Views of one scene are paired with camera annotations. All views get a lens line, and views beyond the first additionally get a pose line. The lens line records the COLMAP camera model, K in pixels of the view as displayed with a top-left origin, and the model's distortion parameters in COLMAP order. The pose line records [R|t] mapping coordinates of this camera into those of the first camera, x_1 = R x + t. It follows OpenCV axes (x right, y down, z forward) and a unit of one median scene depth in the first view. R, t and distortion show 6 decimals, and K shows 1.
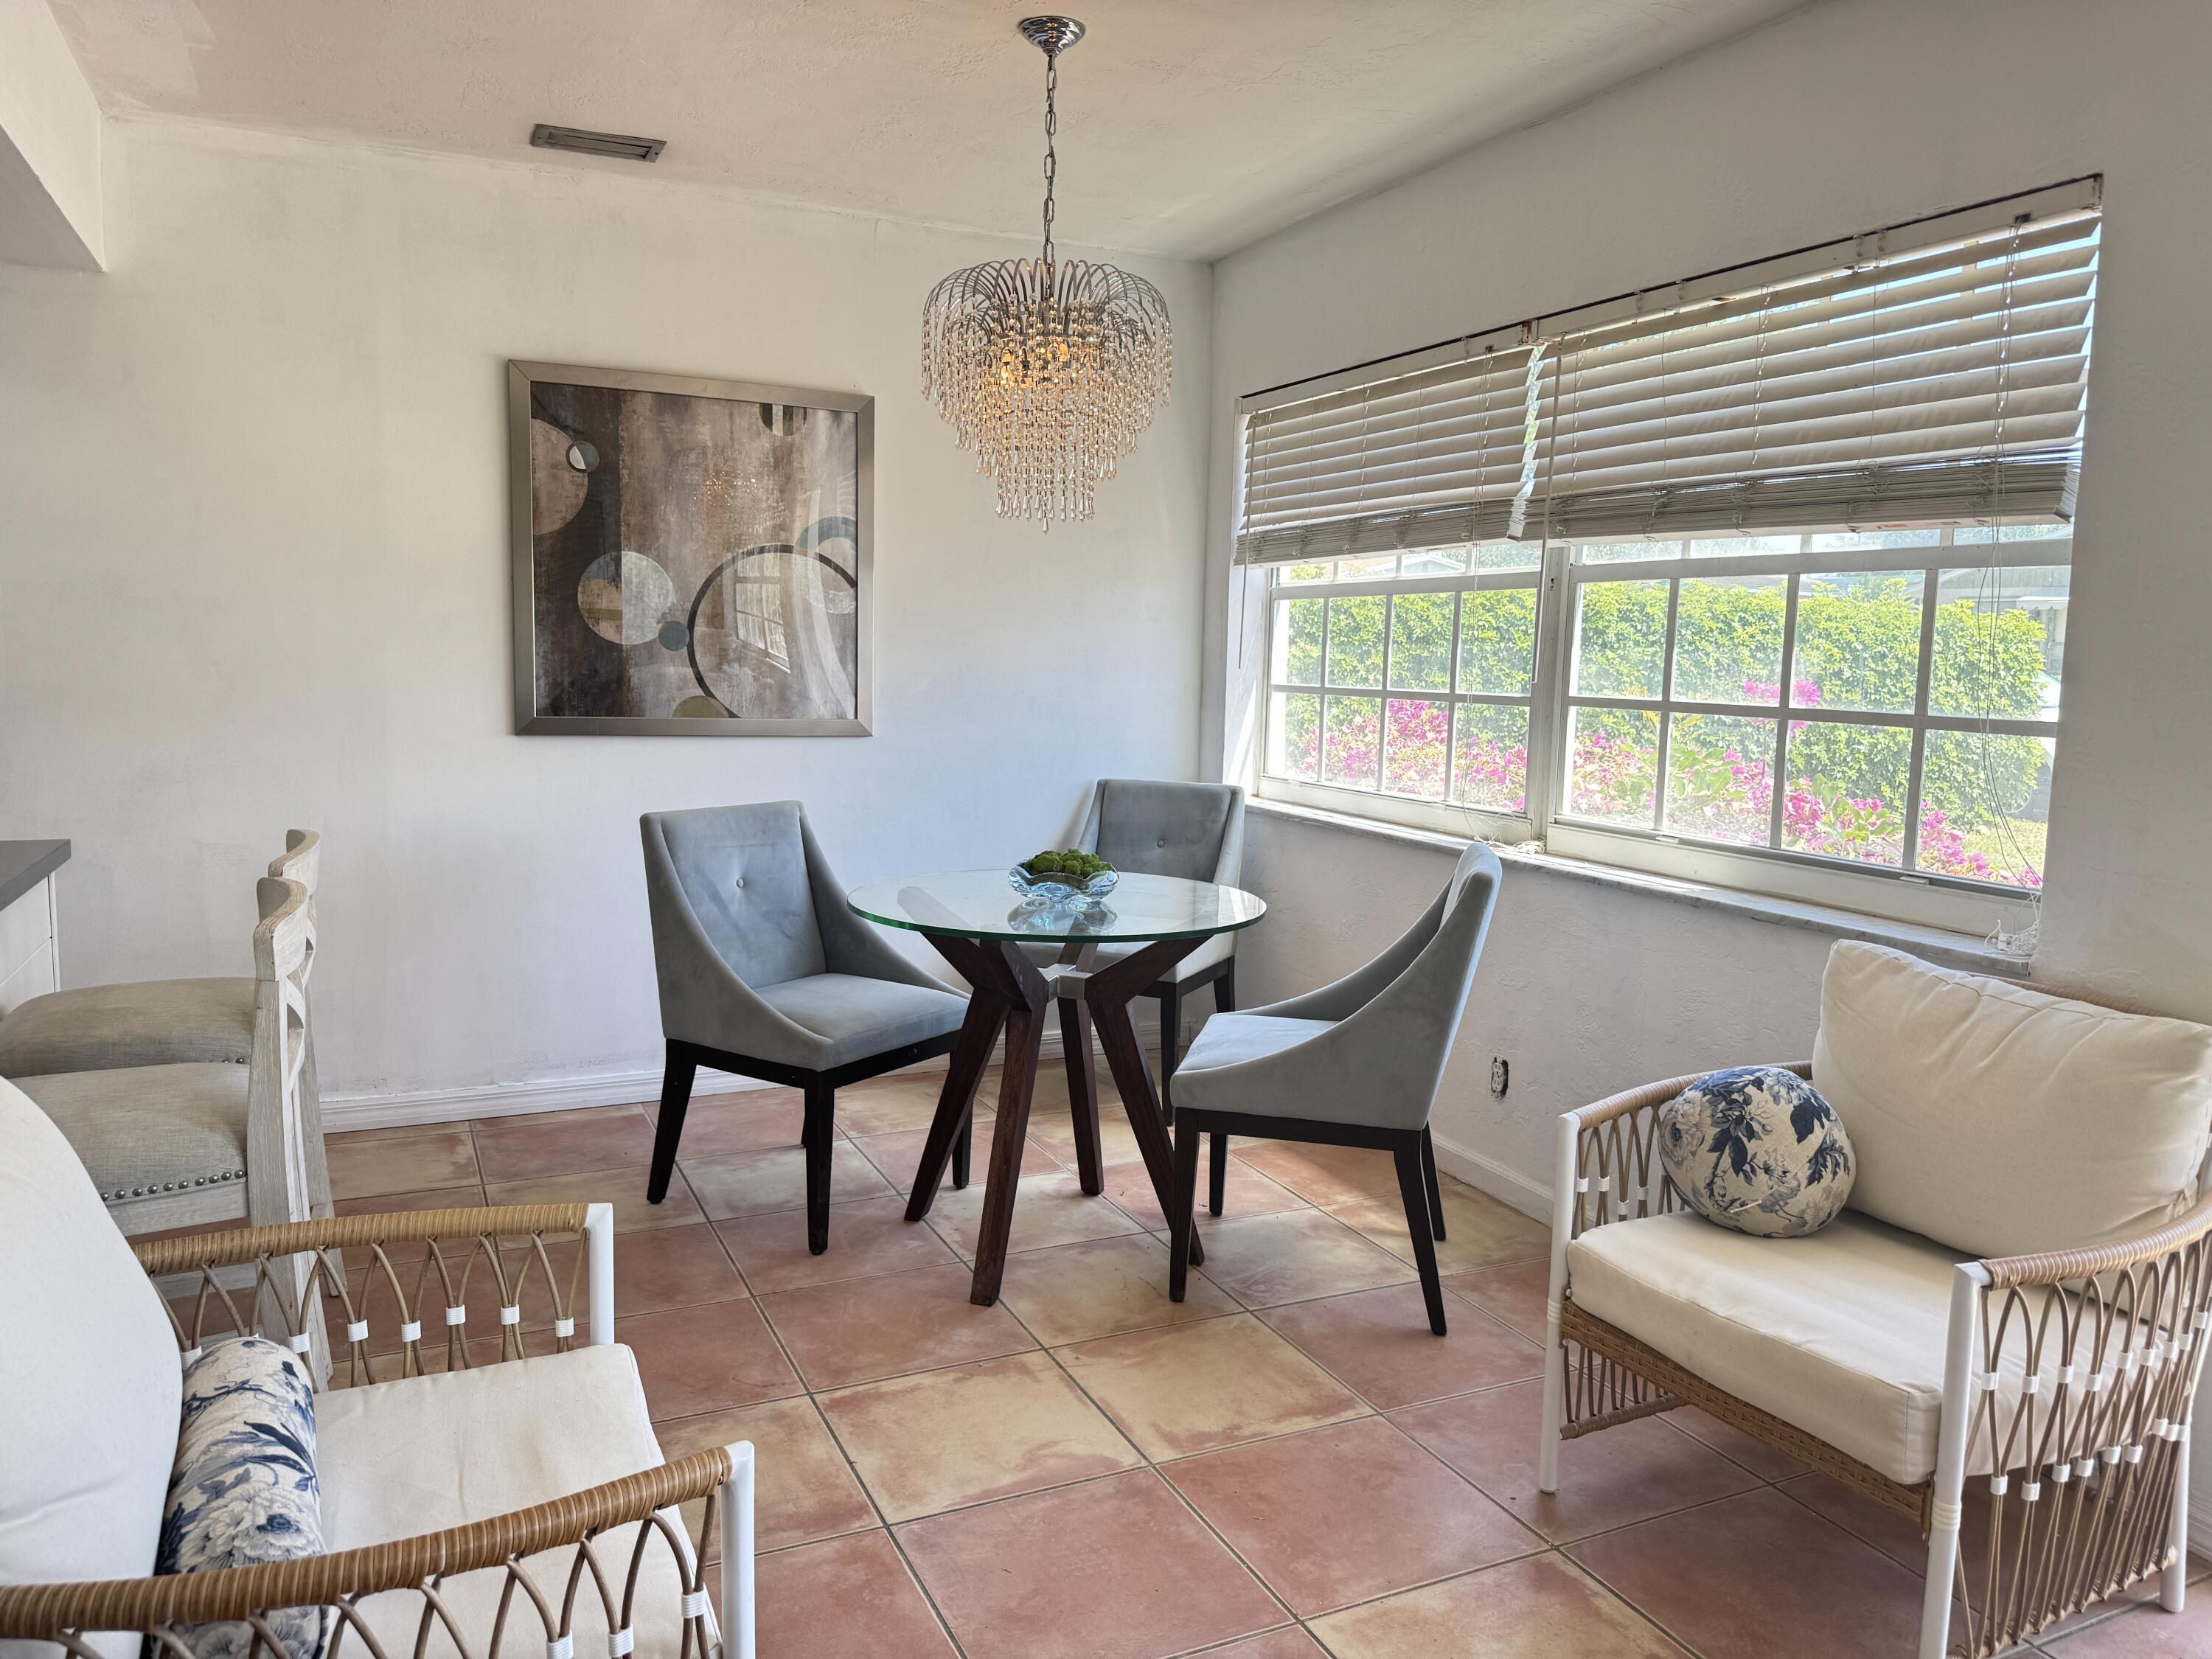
lens RADIAL K [[1559.5, 0, 1106.2], [0, 1559.5, 820.0], [0, 0, 1]] dist [0.045334, -0.062694]
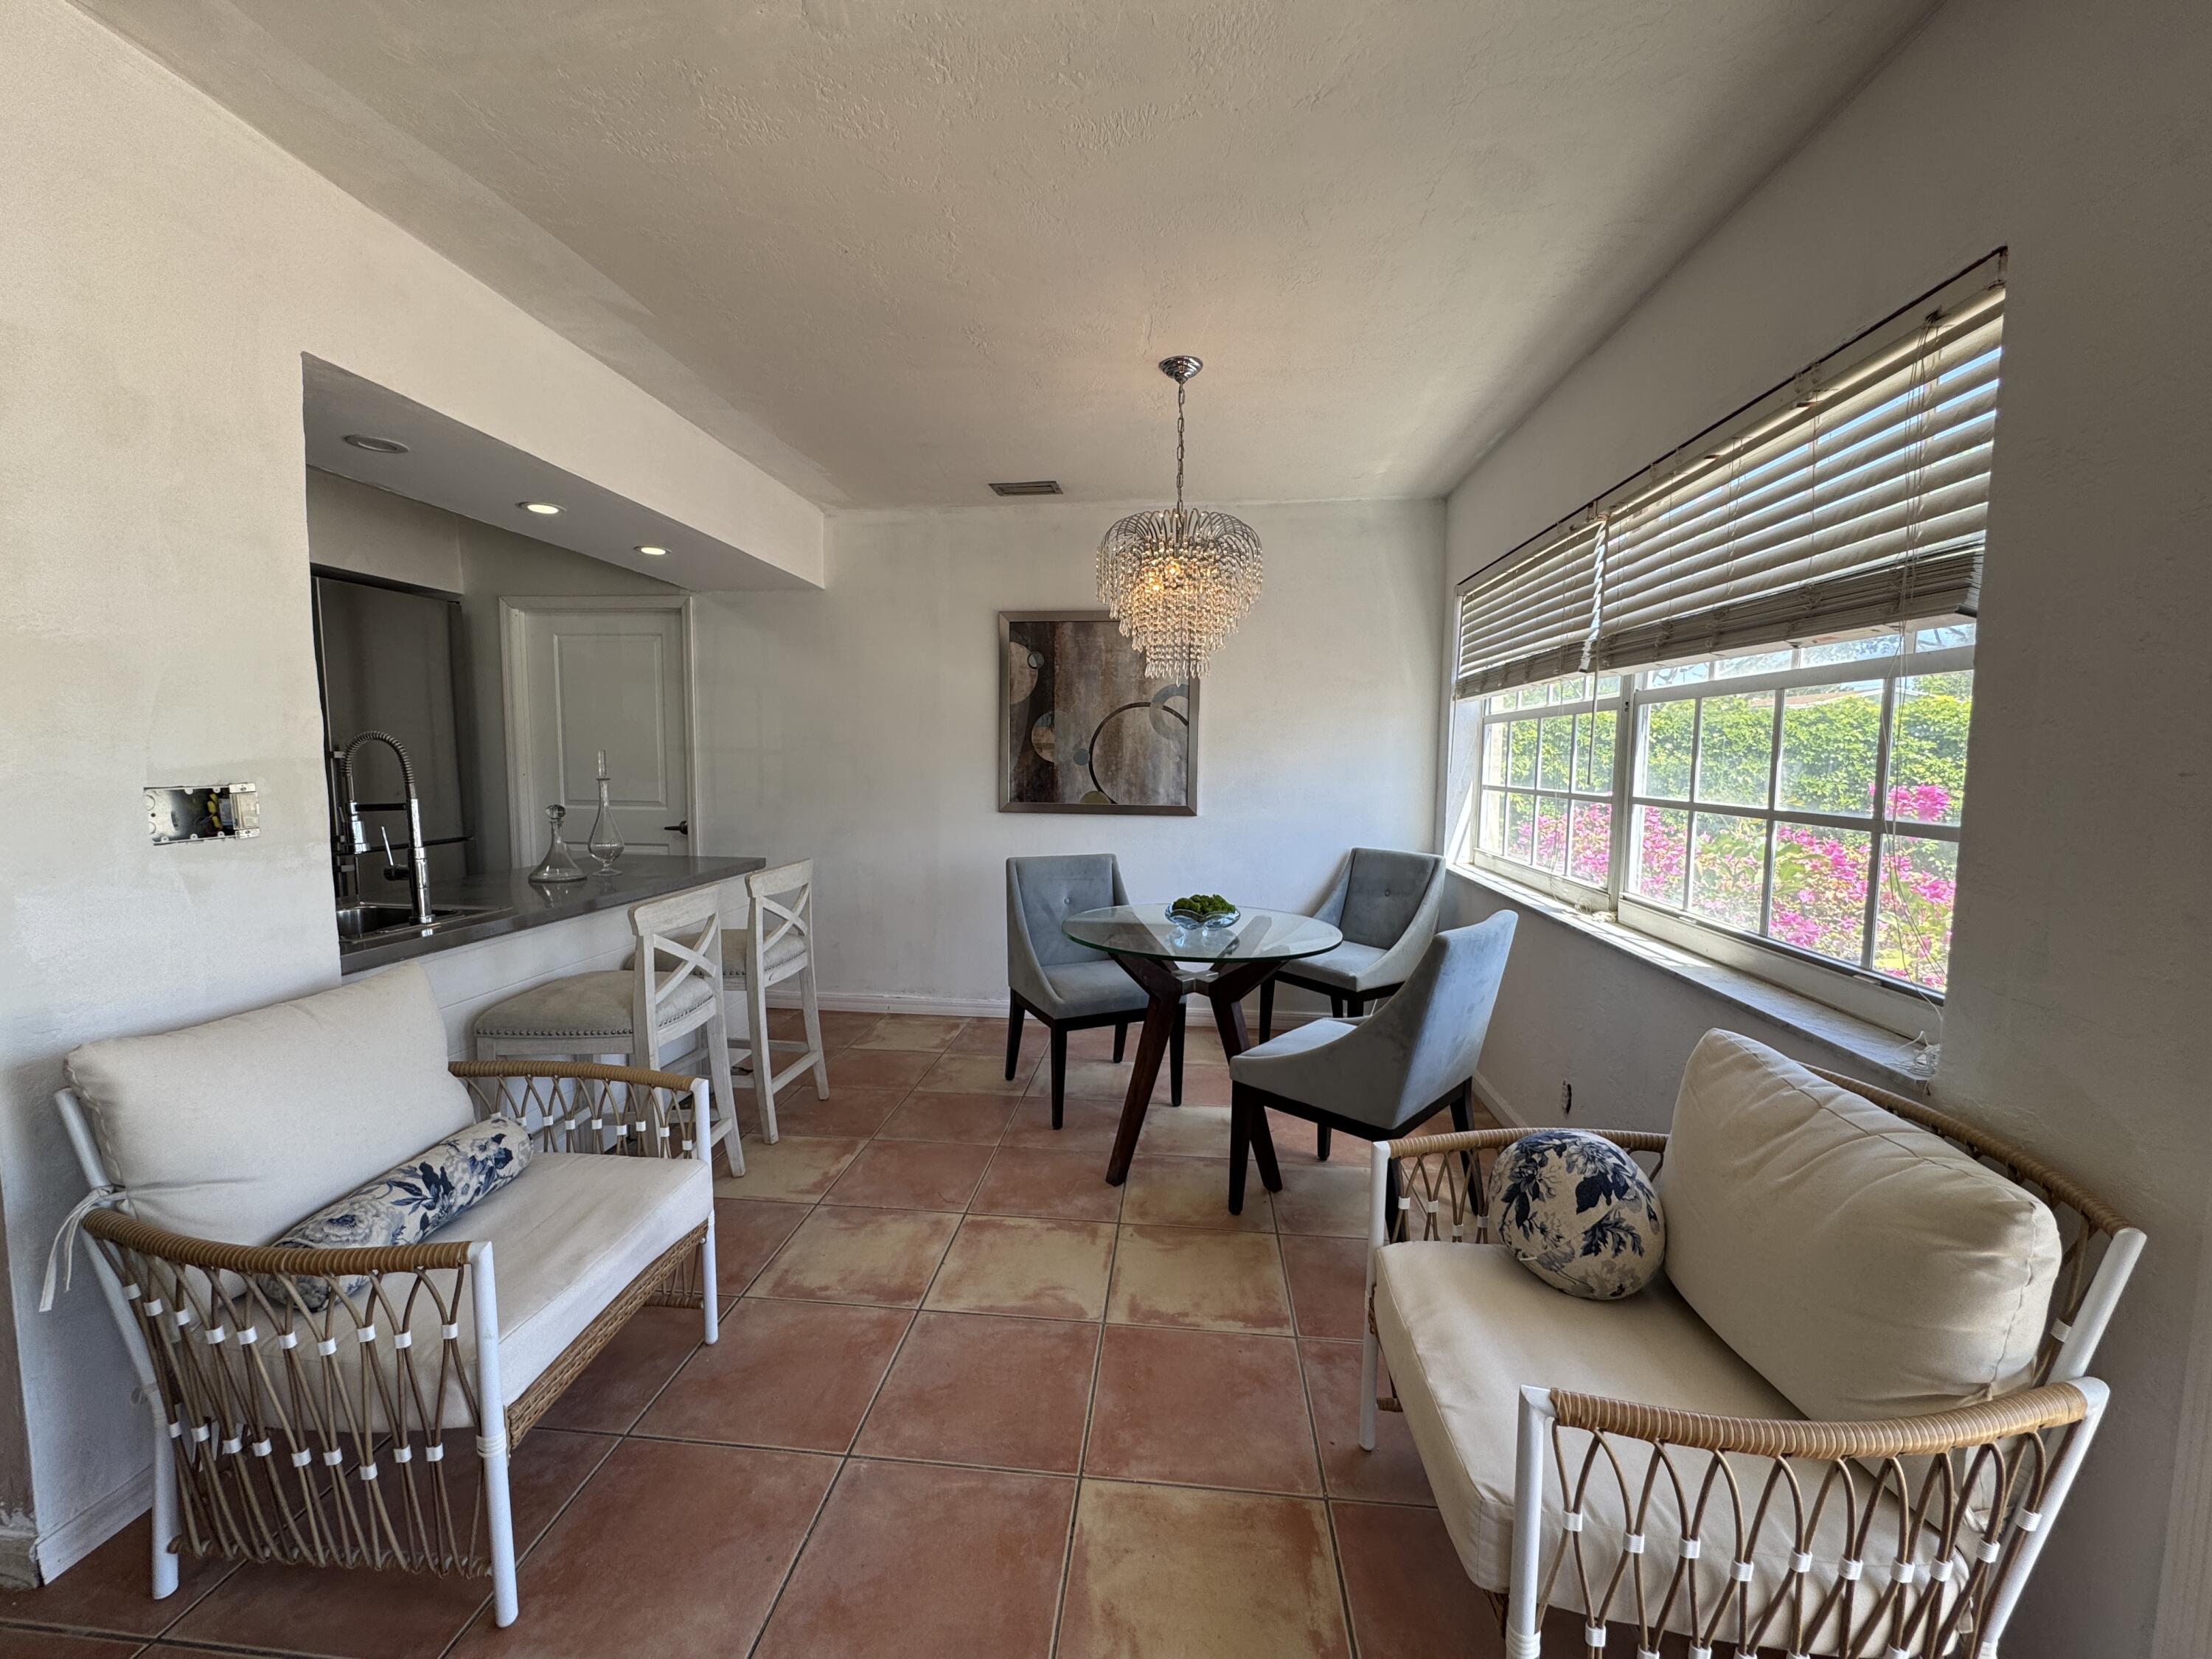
lens RADIAL K [[883.0, 0, 1100.7], [0, 883.0, 828.8], [0, 0, 1]] dist [-0.000311, -0.000043]
pose [[0.856473, 0.028107, -0.515426, 0.341292], [-0.045873, 0.998710, -0.021767, -0.022324], [0.514150, 0.042287, 0.856657, 0.218801]]
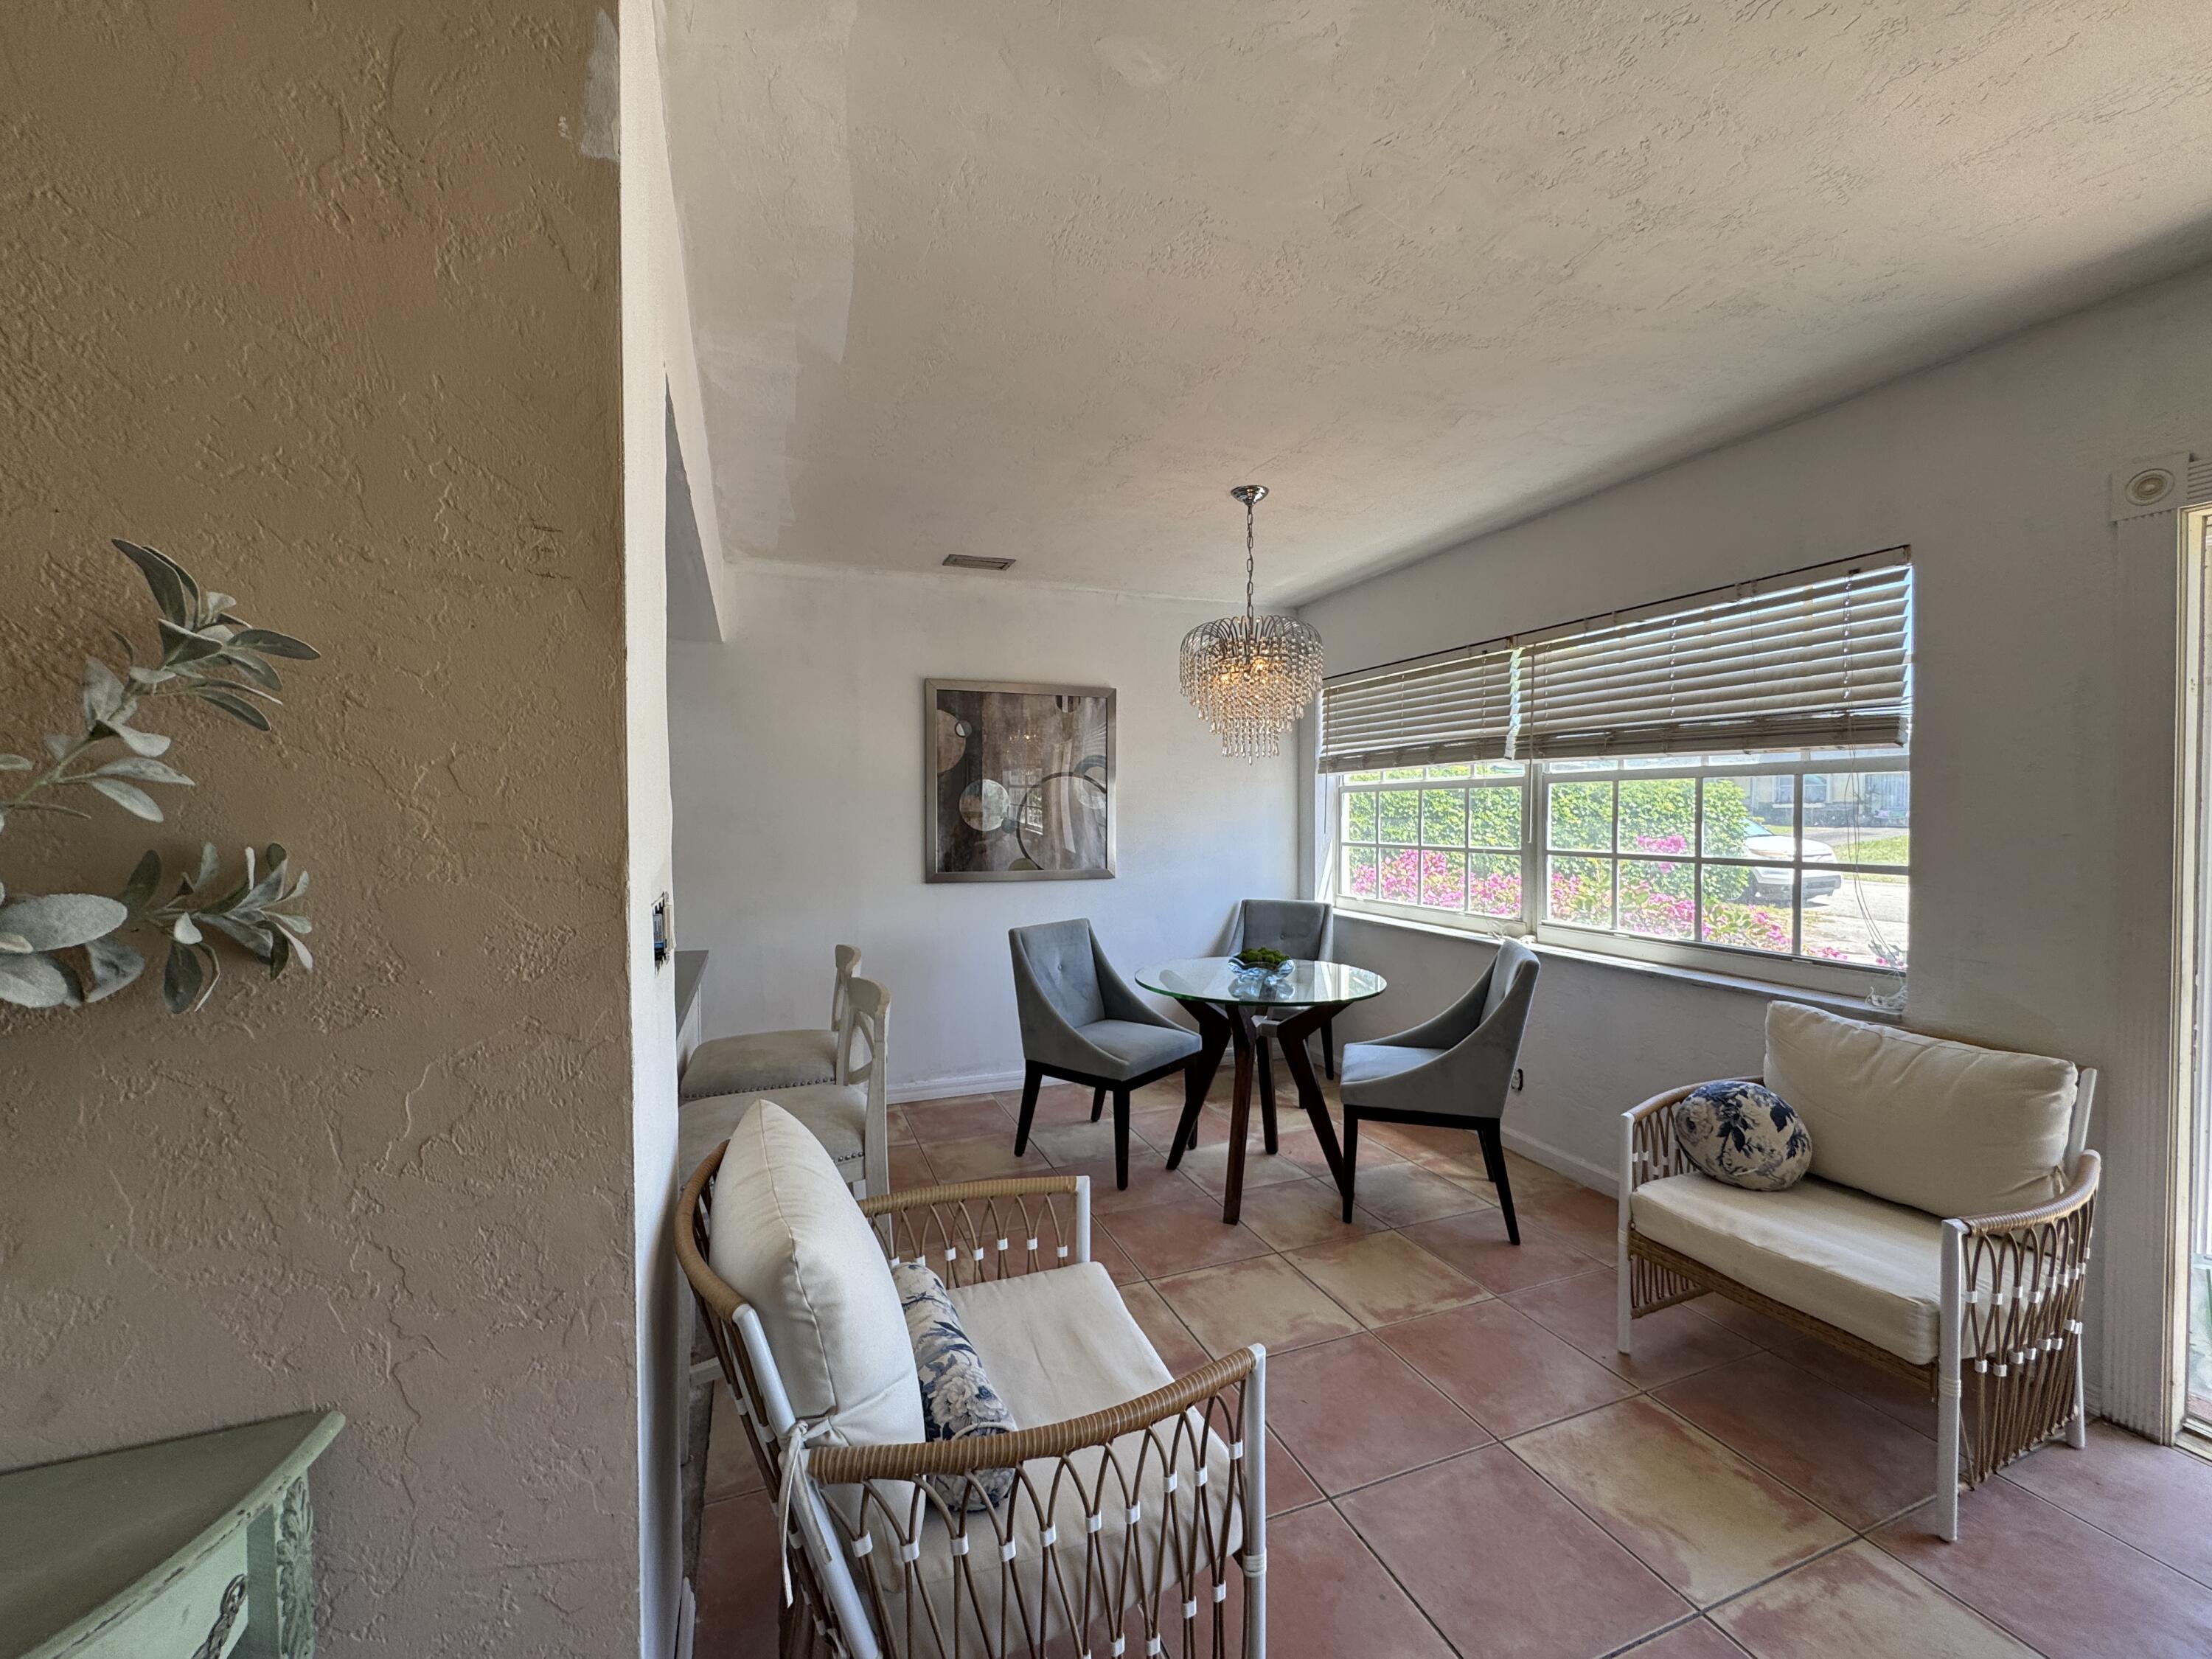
lens RADIAL K [[886.4, 0, 1100.2], [0, 886.4, 829.7], [0, 0, 1]] dist [-0.001336, -0.000223]
pose [[0.996980, -0.025141, -0.073475, -0.133634], [0.018385, 0.995660, -0.091227, -0.025219], [0.075450, 0.089600, 0.993116, 0.008244]]
